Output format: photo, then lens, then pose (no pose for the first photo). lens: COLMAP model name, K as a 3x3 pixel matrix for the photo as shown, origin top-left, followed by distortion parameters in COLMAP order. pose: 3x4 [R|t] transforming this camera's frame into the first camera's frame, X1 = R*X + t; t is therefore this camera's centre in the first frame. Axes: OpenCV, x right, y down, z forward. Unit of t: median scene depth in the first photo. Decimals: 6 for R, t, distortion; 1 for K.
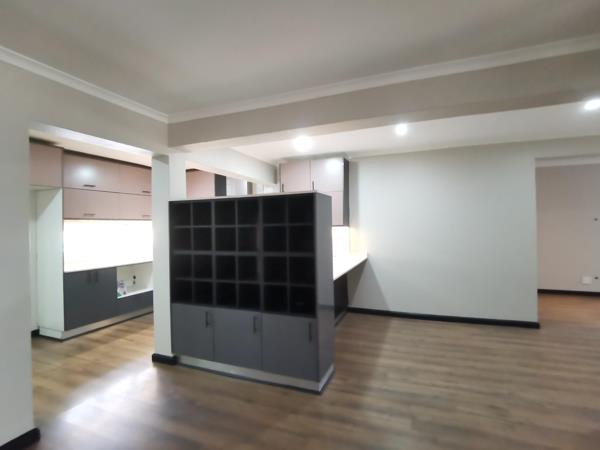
lens RADIAL K [[300.6, 0, 298.1], [0, 300.6, 226.4], [0, 0, 1]] dist [-0.025190, -0.000166]
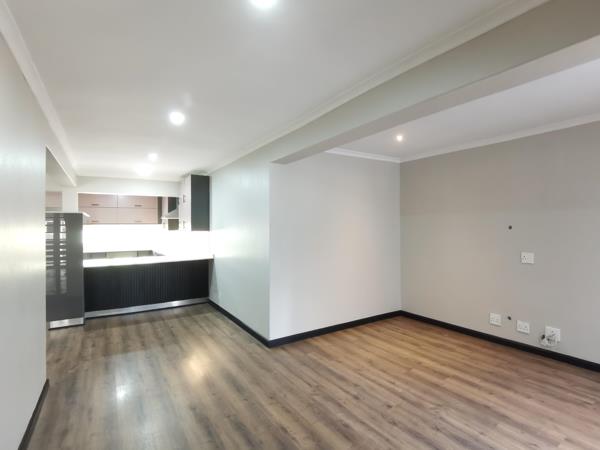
lens RADIAL K [[300.6, 0, 298.1], [0, 300.6, 226.4], [0, 0, 1]] dist [-0.025190, -0.000166]
pose [[0.815367, 0.008400, -0.578883, 1.197588], [-0.012252, 0.999921, -0.002748, -0.018992], [0.578815, 0.009333, 0.815406, 0.249021]]
